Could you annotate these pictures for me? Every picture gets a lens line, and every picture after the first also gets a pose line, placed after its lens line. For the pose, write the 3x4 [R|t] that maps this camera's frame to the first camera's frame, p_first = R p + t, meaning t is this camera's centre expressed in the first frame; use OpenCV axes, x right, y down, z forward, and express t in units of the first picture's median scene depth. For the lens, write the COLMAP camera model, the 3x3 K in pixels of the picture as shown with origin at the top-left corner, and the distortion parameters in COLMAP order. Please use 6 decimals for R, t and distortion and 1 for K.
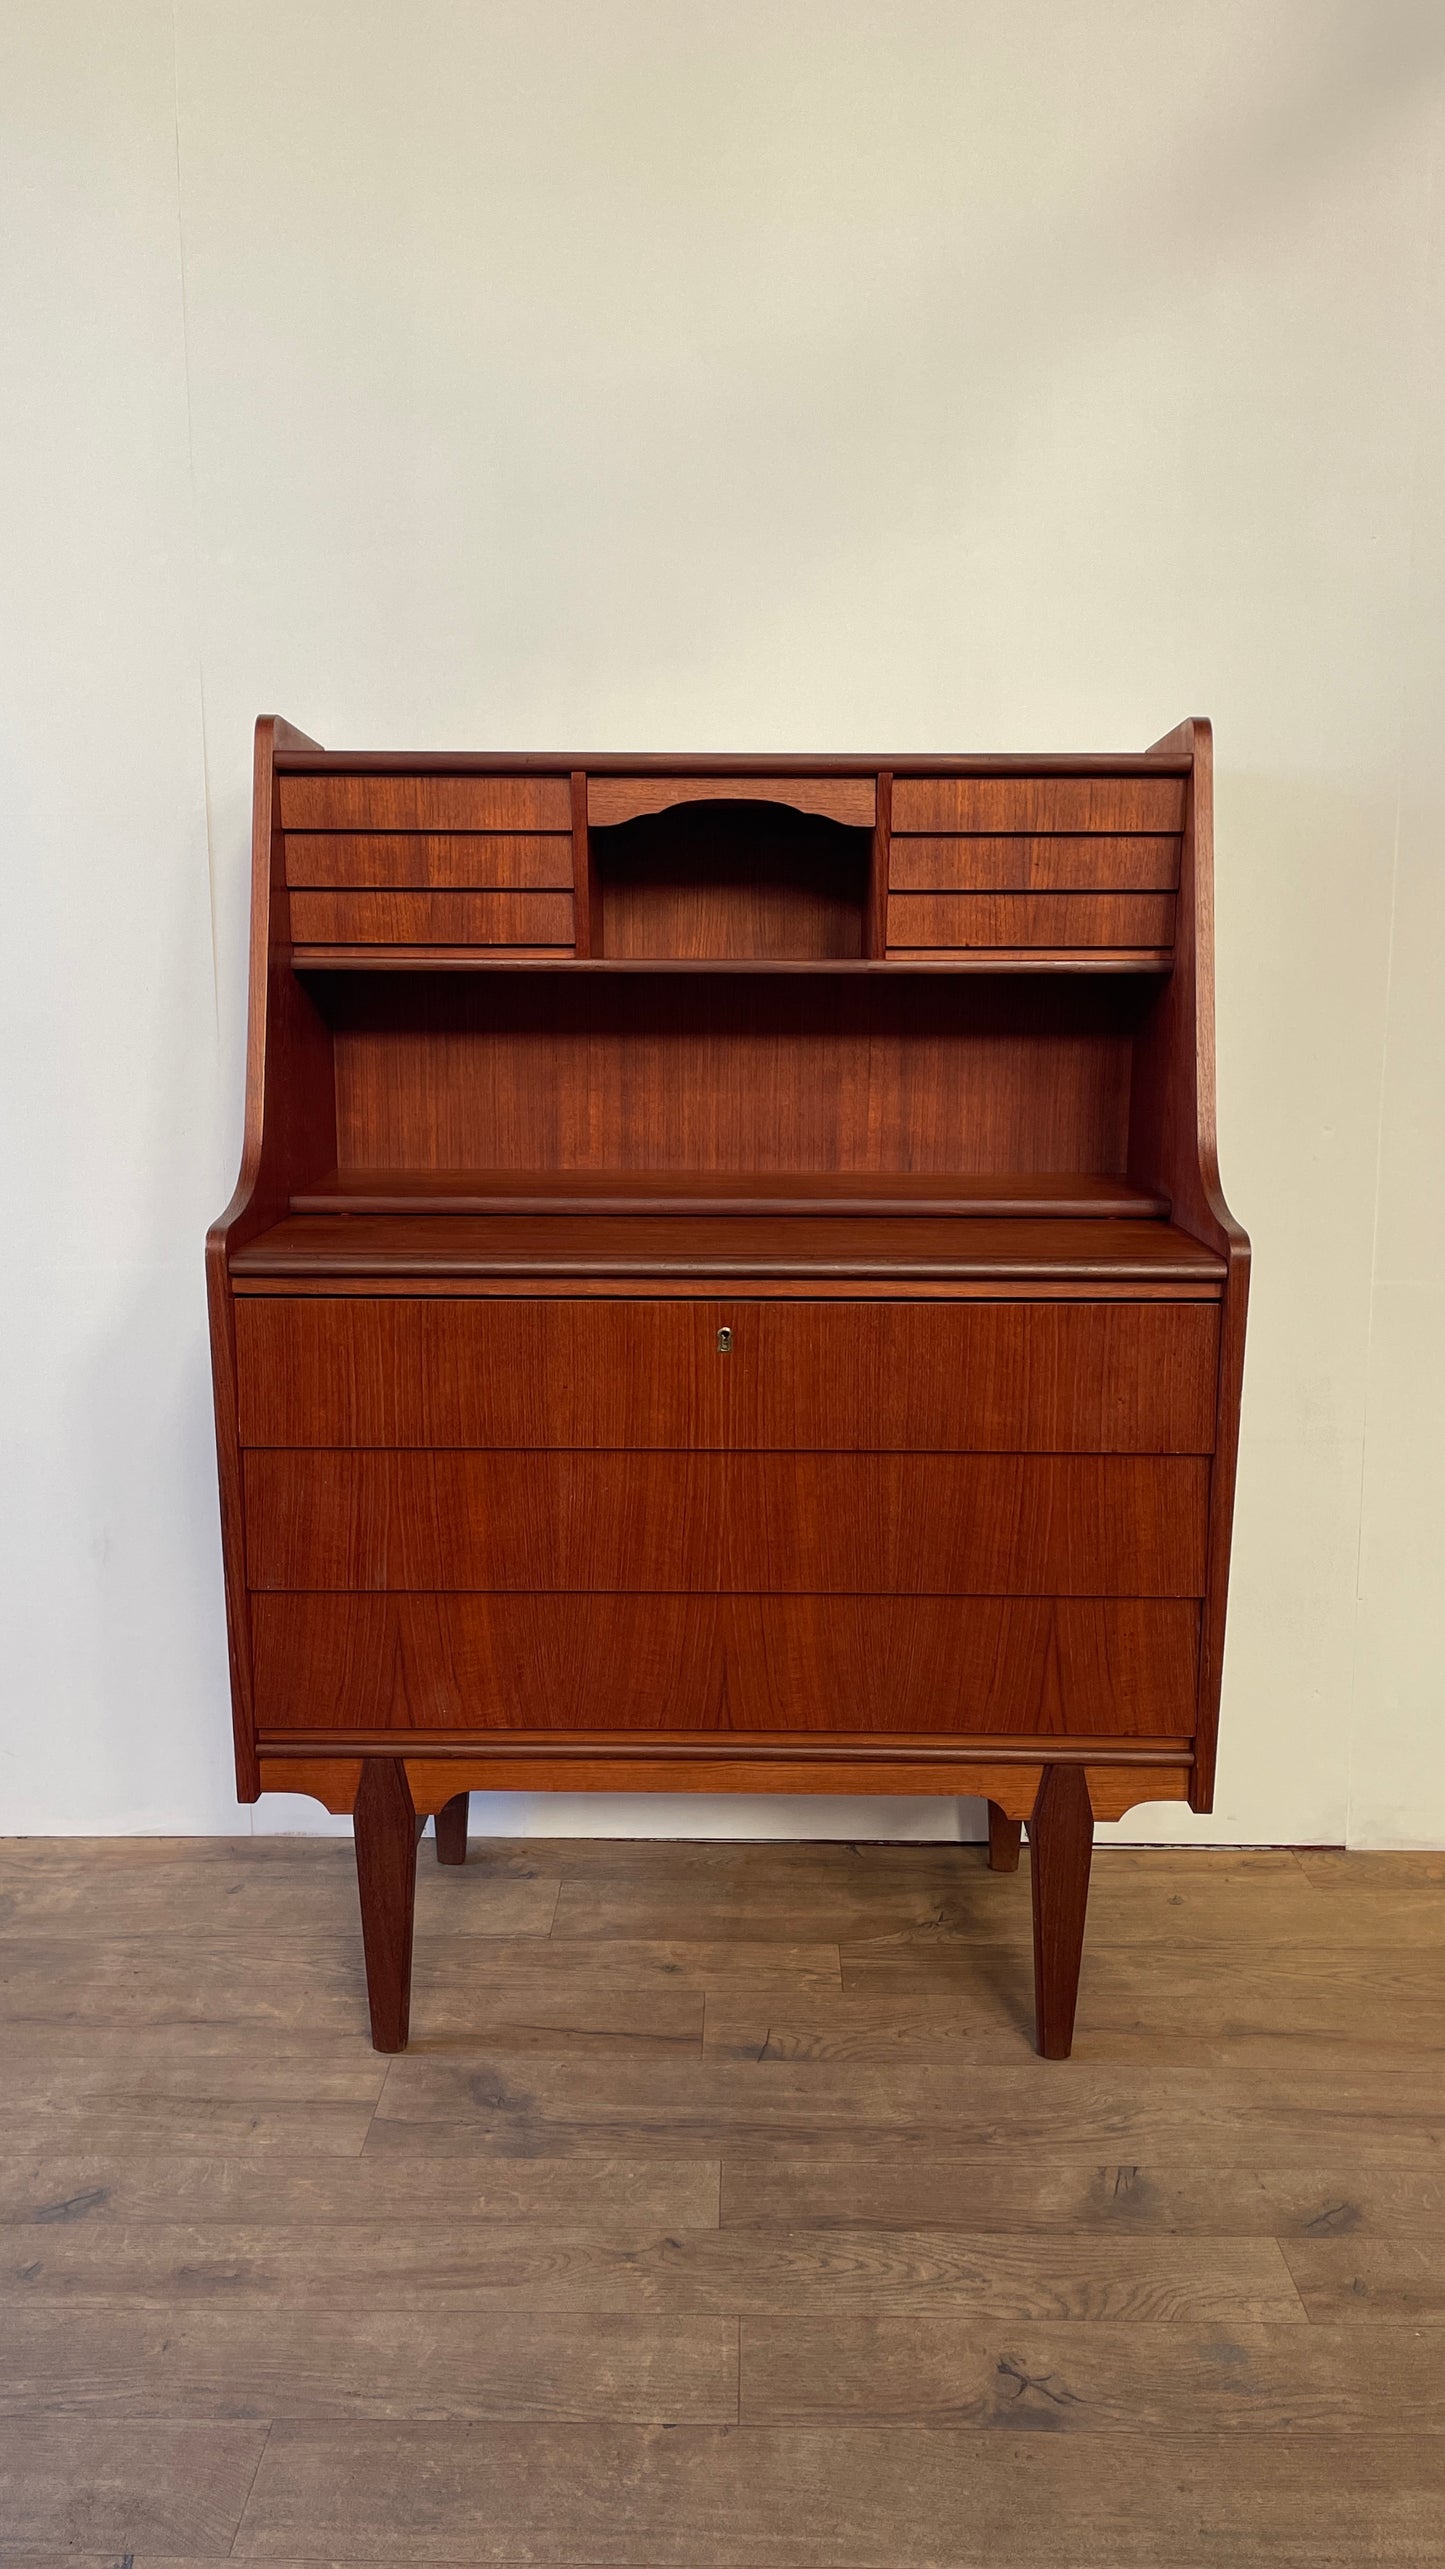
lens RADIAL K [[1933.9, 0, 720.7], [0, 1933.9, 1269.5], [0, 0, 1]] dist [0.087713, -0.114634]
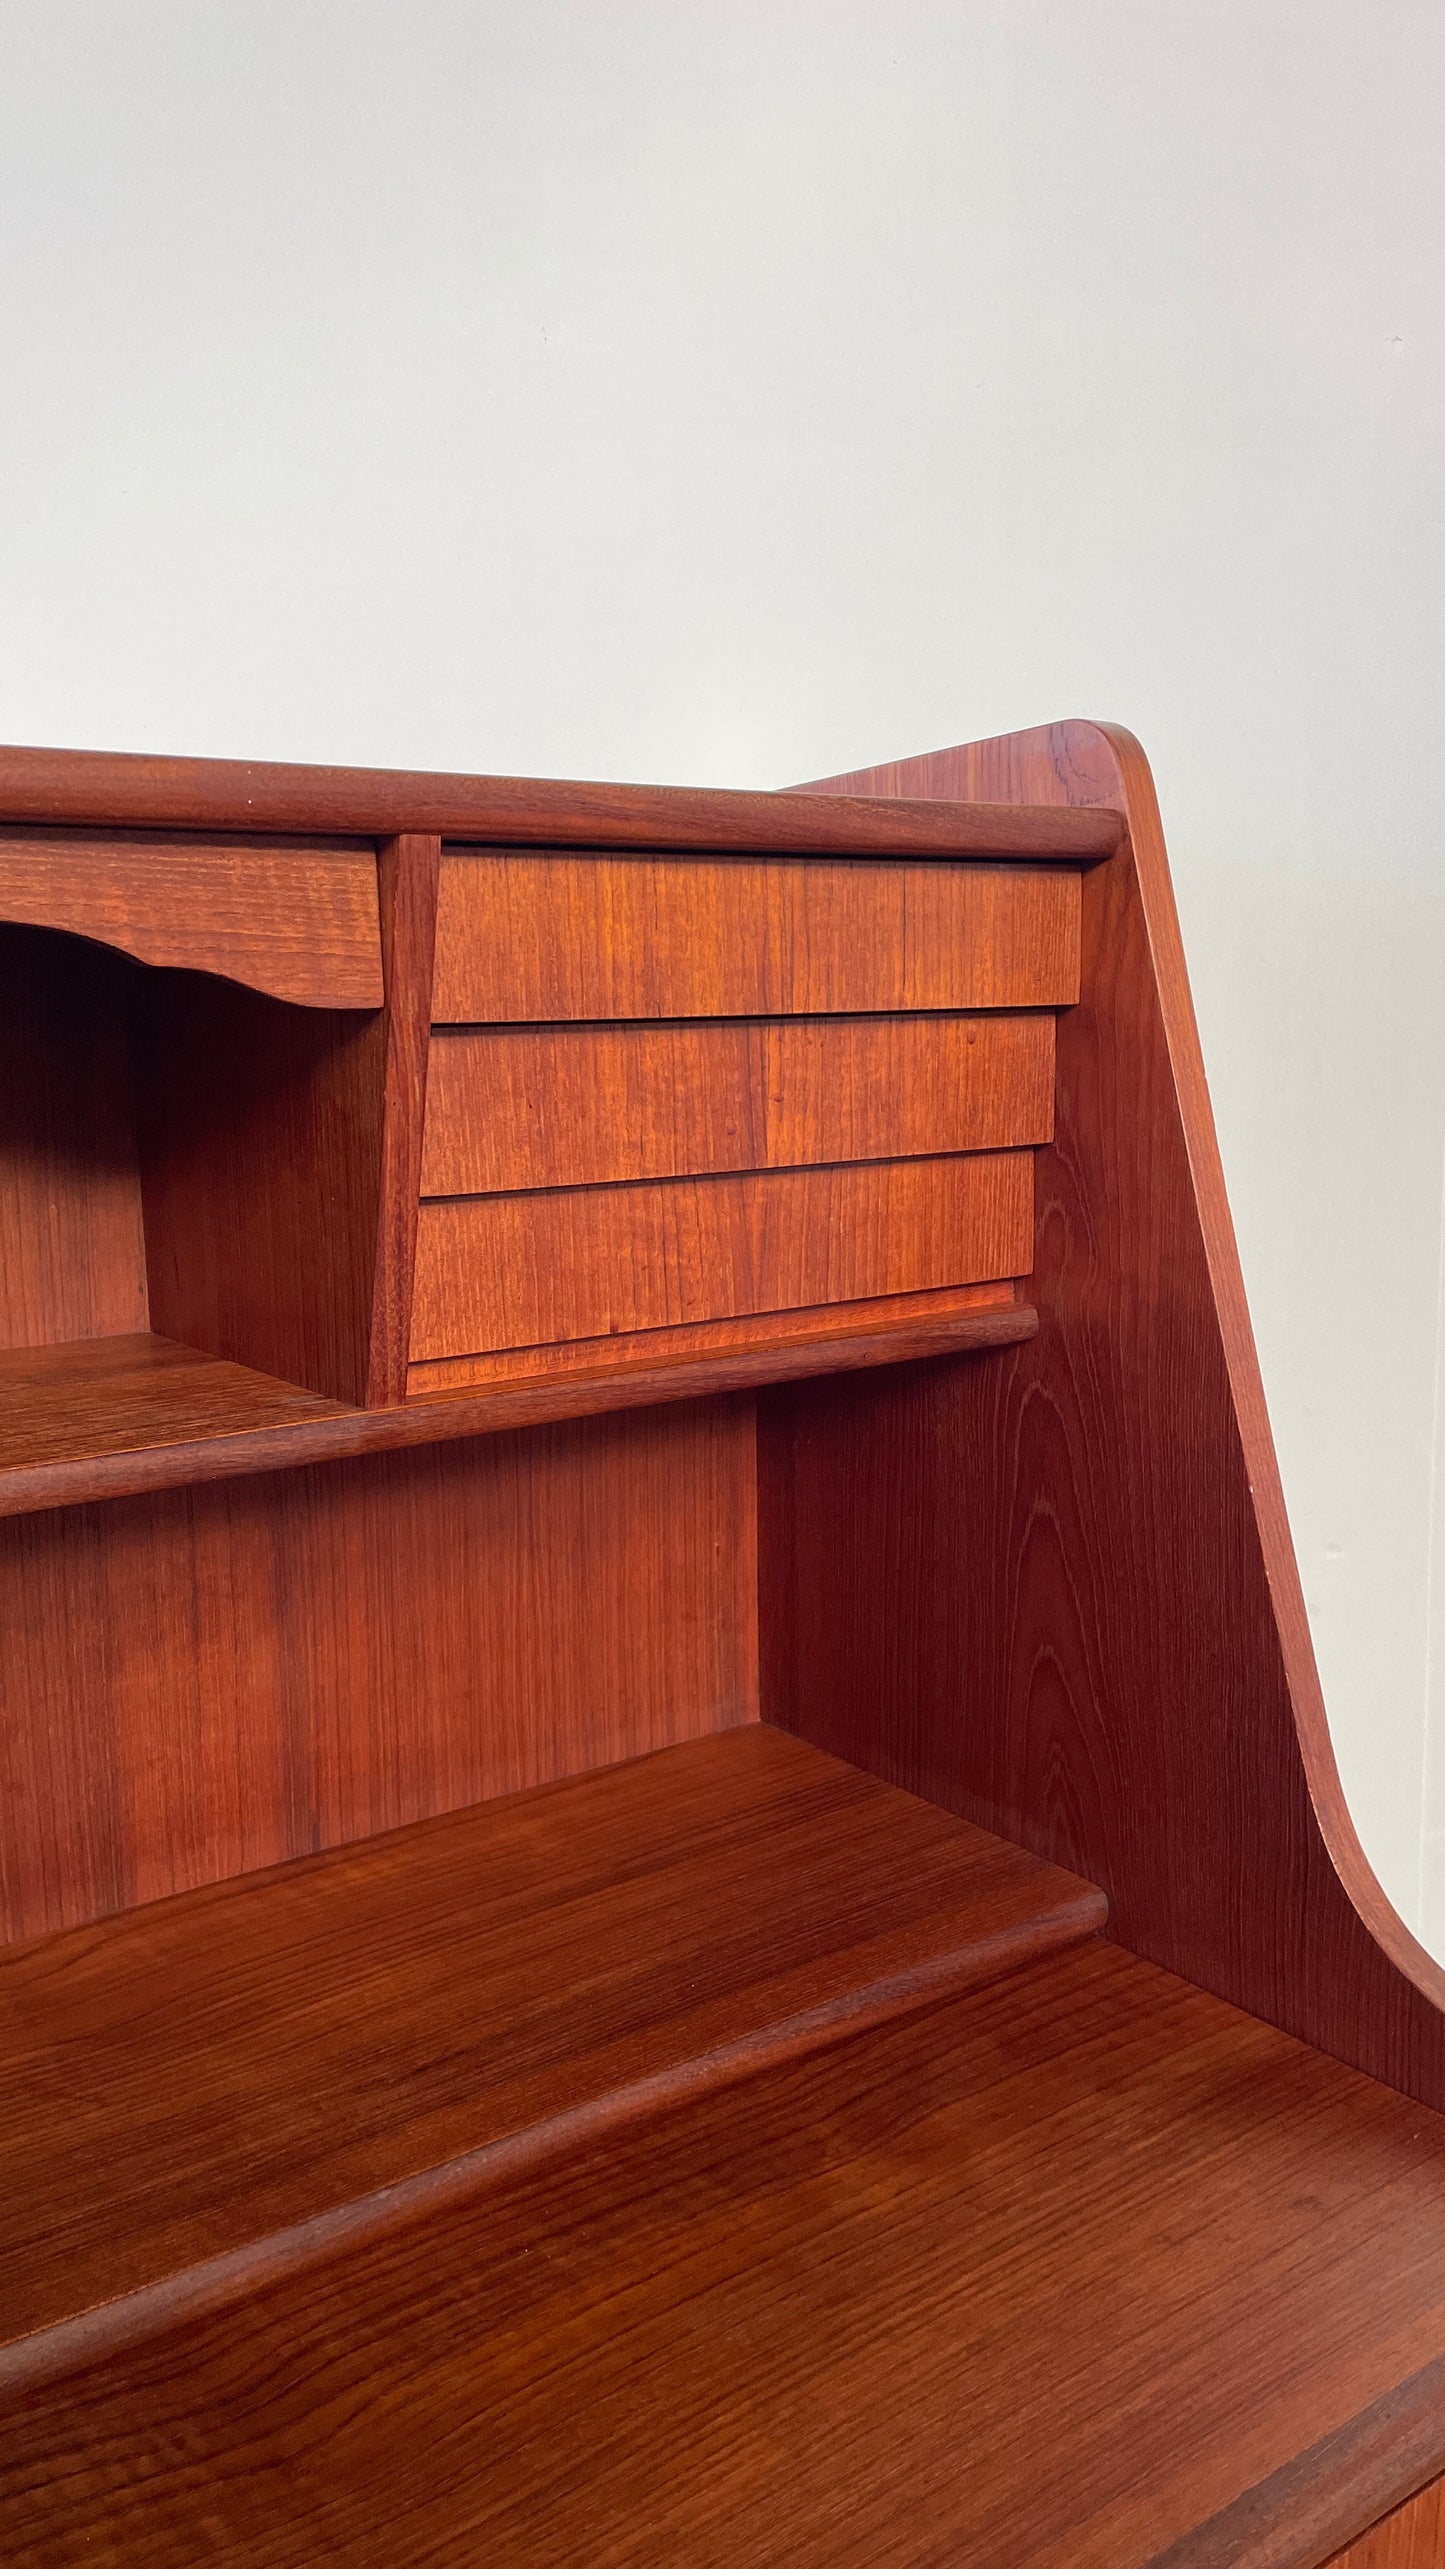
lens RADIAL K [[1948.8, 0, 731.3], [0, 1948.8, 1274.5], [0, 0, 1]] dist [0.089005, -0.124071]
pose [[0.795435, -0.108924, 0.596170, -0.065155], [0.118785, 0.992656, 0.022876, -0.186720], [-0.594284, 0.052620, 0.802532, 0.721883]]
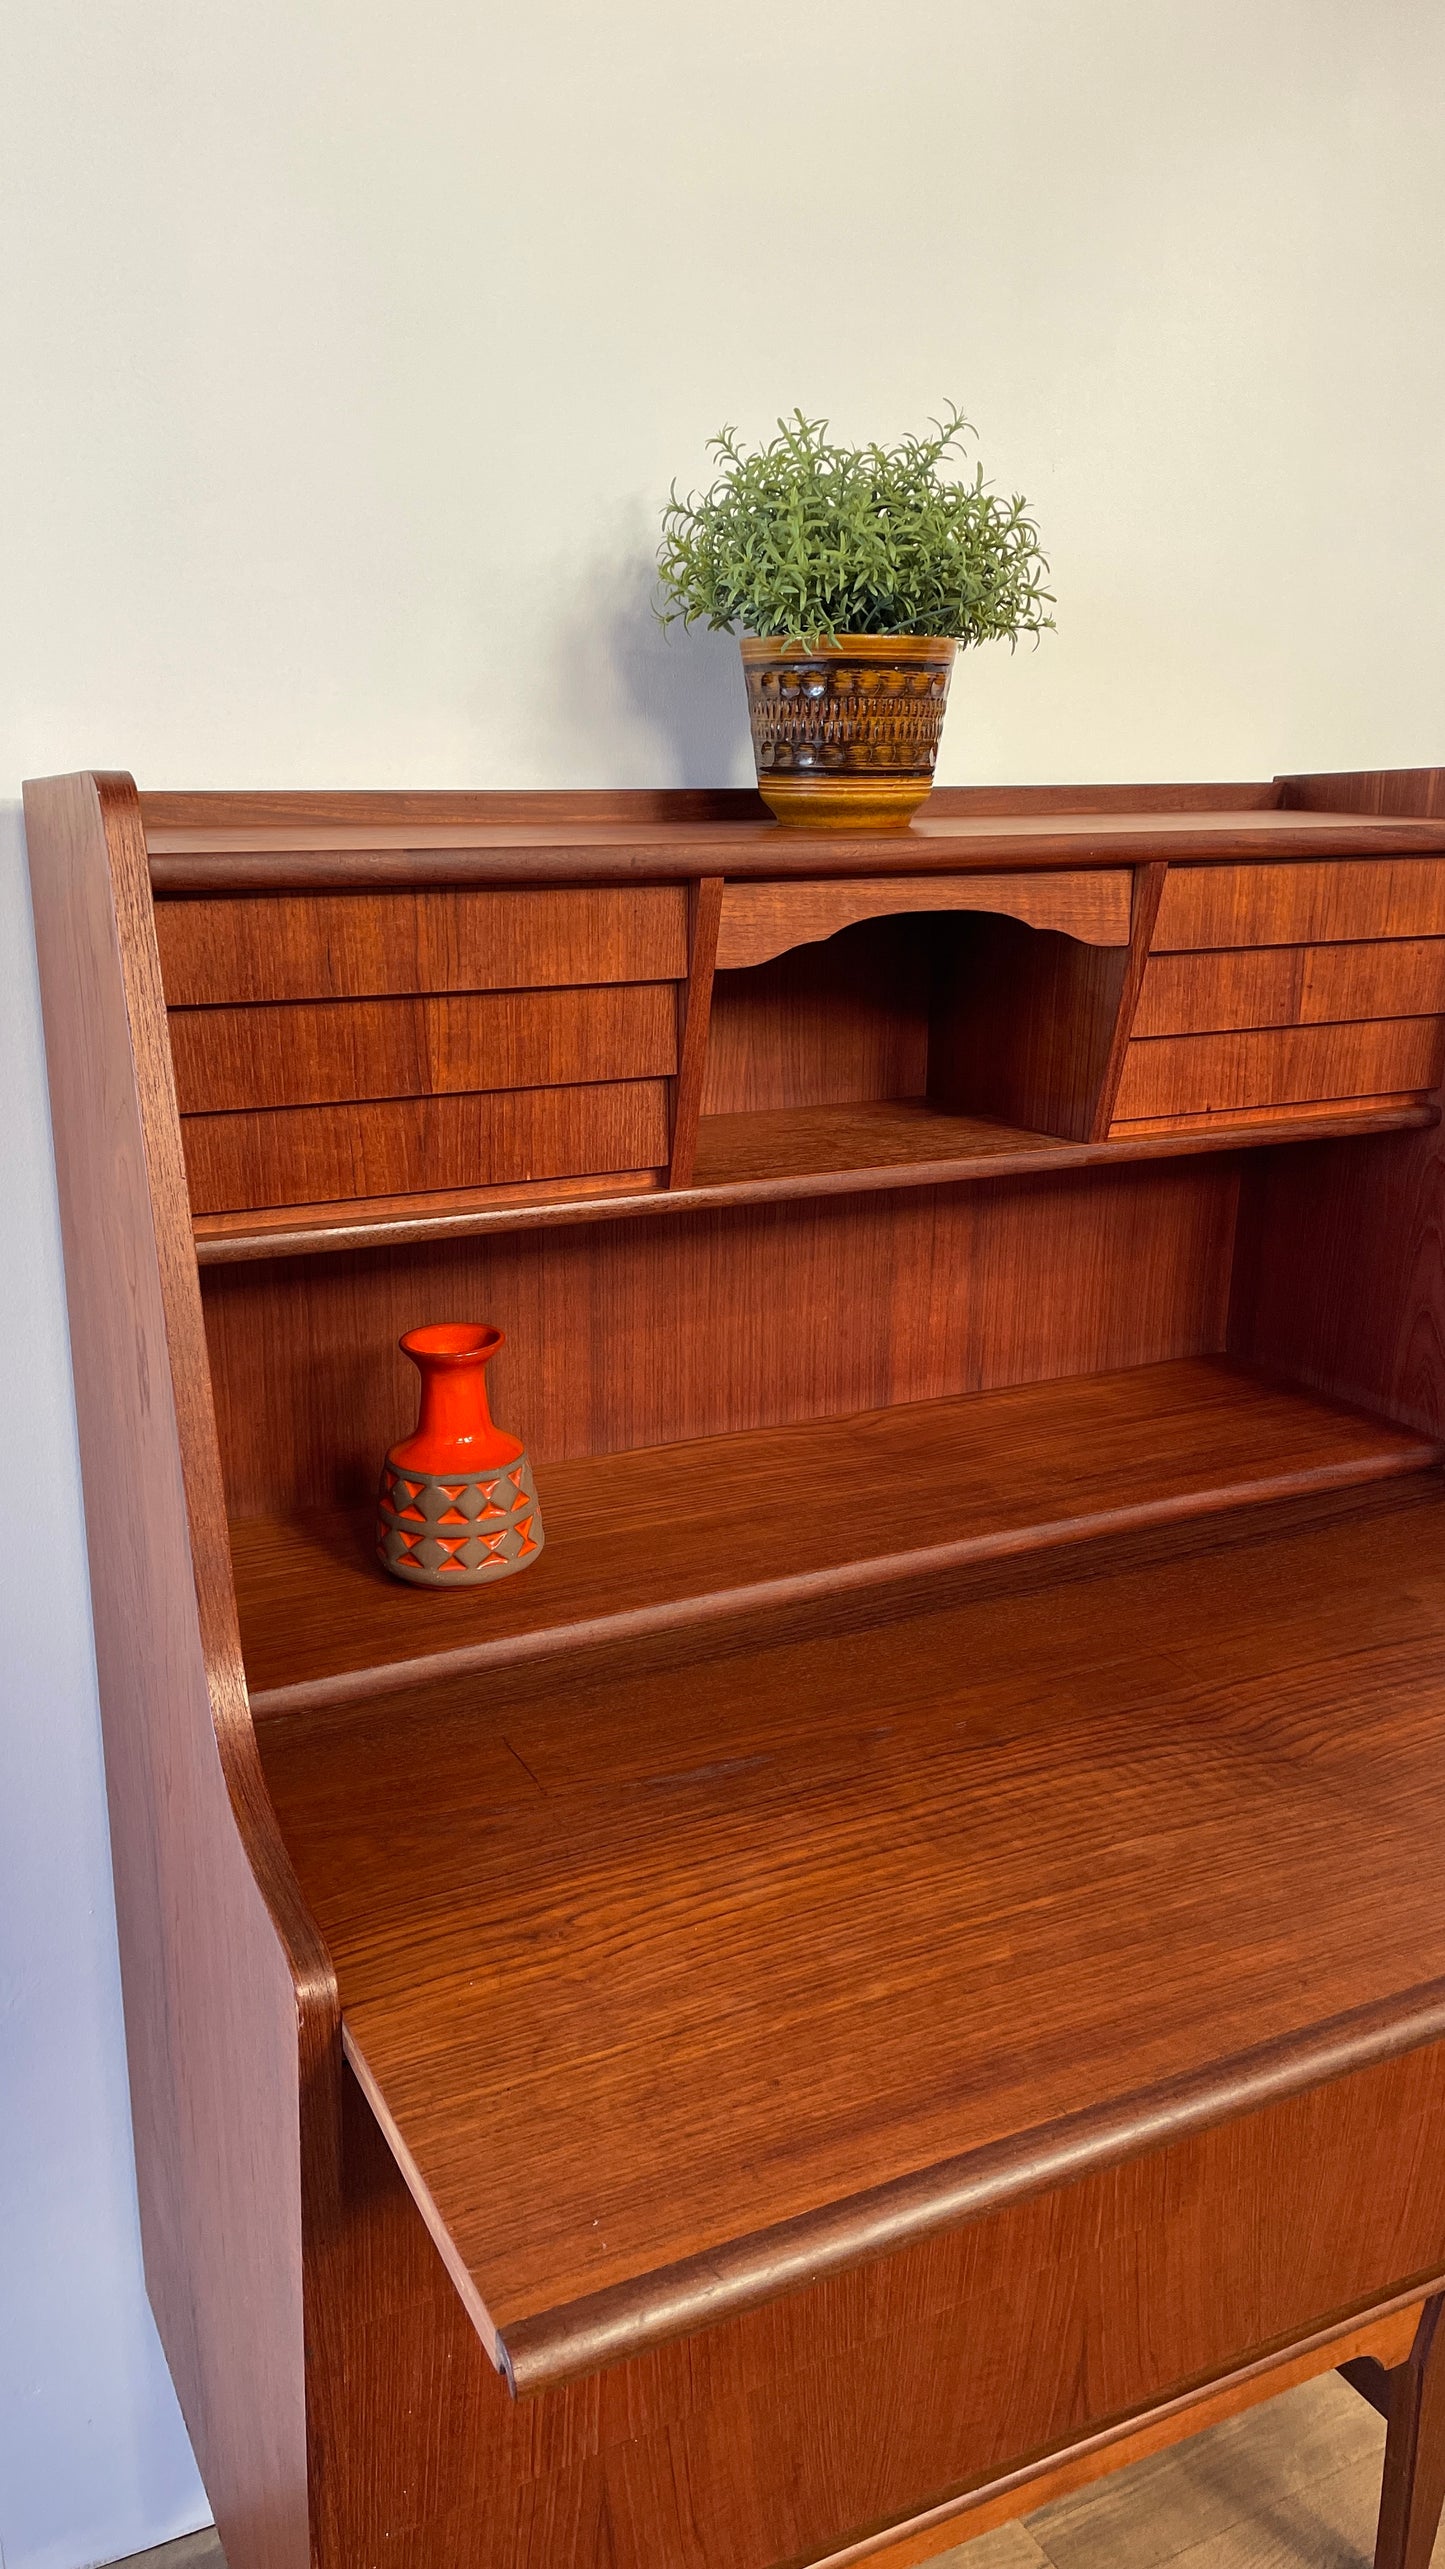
lens RADIAL K [[1933.9, 0, 710.3], [0, 1933.9, 1272.5], [0, 0, 1]] dist [0.087713, -0.114634]
pose [[0.887317, -0.123209, 0.444397, -0.327461], [0.072109, 0.988864, 0.130183, -0.215013], [-0.455488, -0.083469, 0.886320, 0.501556]]
